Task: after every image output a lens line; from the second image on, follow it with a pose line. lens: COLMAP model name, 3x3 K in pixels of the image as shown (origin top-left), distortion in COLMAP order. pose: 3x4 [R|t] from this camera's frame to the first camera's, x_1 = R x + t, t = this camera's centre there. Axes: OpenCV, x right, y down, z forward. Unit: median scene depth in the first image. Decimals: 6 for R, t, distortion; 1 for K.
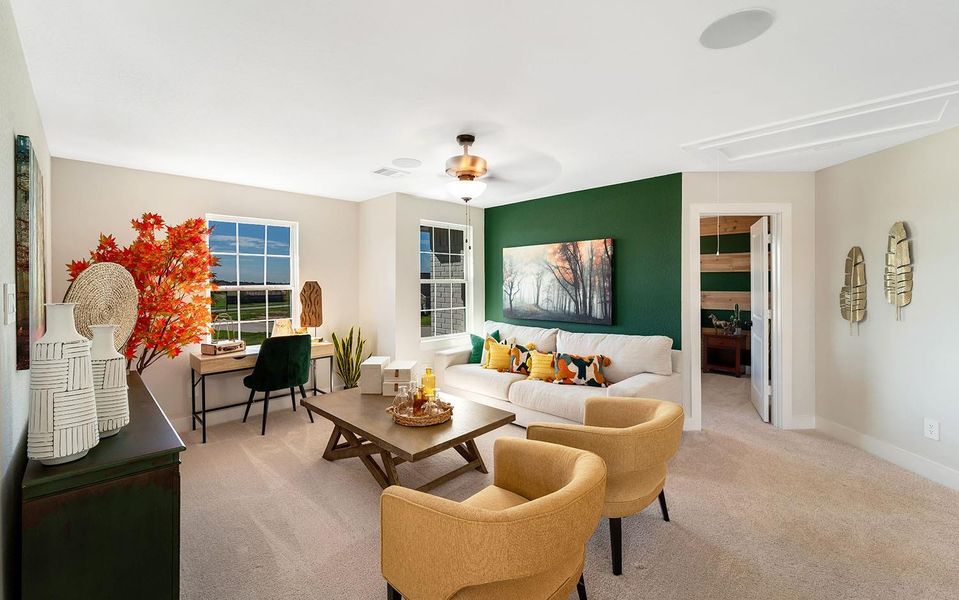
lens RADIAL K [[399.5, 0, 488.3], [0, 399.5, 276.7], [0, 0, 1]] dist [0.009909, 0.000419]
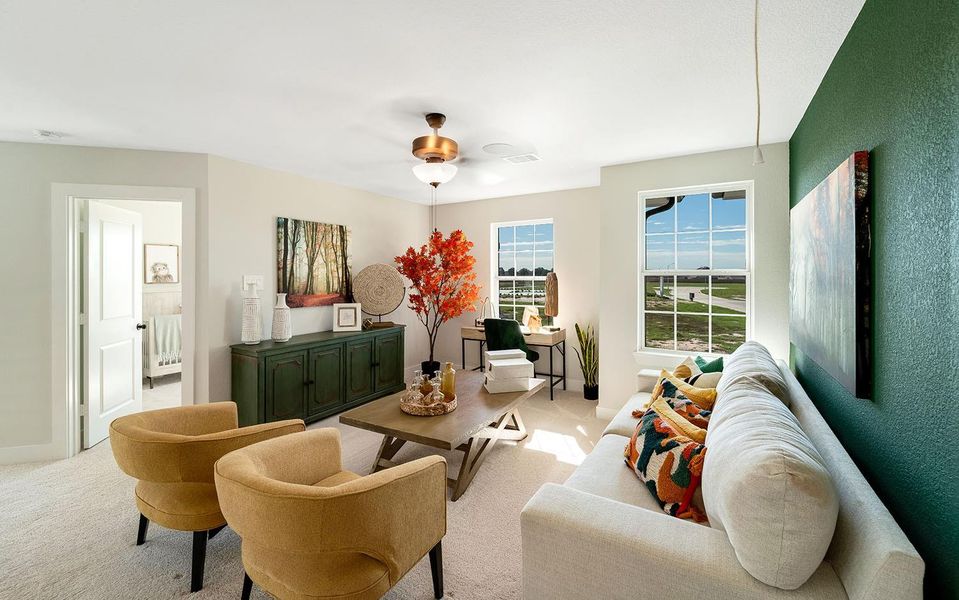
lens RADIAL K [[399.5, 0, 470.5], [0, 399.5, 269.6], [0, 0, 1]] dist [0.009909, 0.000419]
pose [[0.225166, -0.008041, -0.974287, 0.553885], [0.015843, 0.999864, -0.004591, 0.004259], [0.974192, -0.014402, 0.225262, 0.567001]]
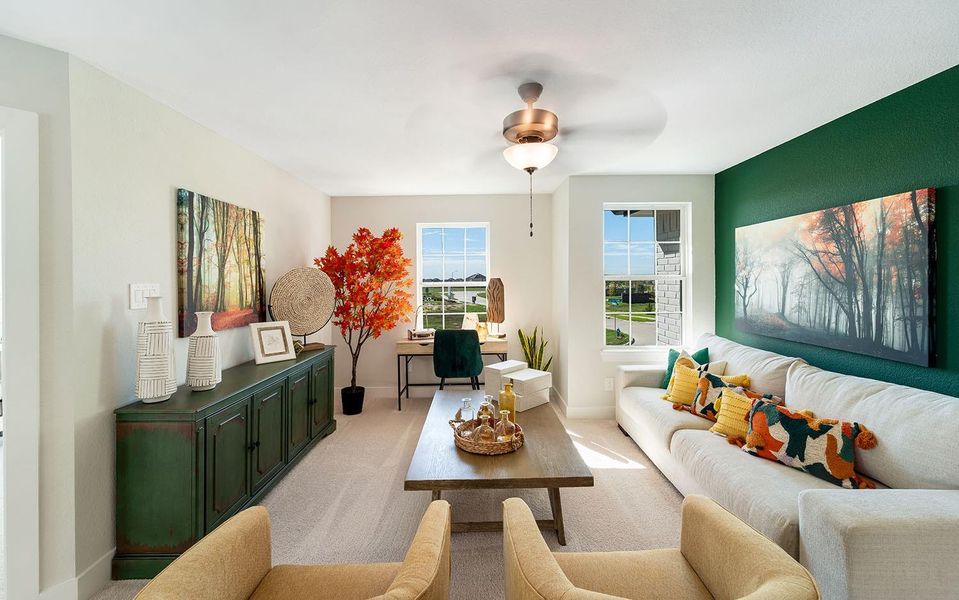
lens RADIAL K [[399.5, 0, 476.8], [0, 399.5, 277.3], [0, 0, 1]] dist [0.009909, 0.000419]
pose [[0.695231, -0.005130, -0.718768, 0.270892], [0.015252, 0.999855, 0.007616, 0.000485], [0.718625, -0.016257, 0.695208, 0.259783]]
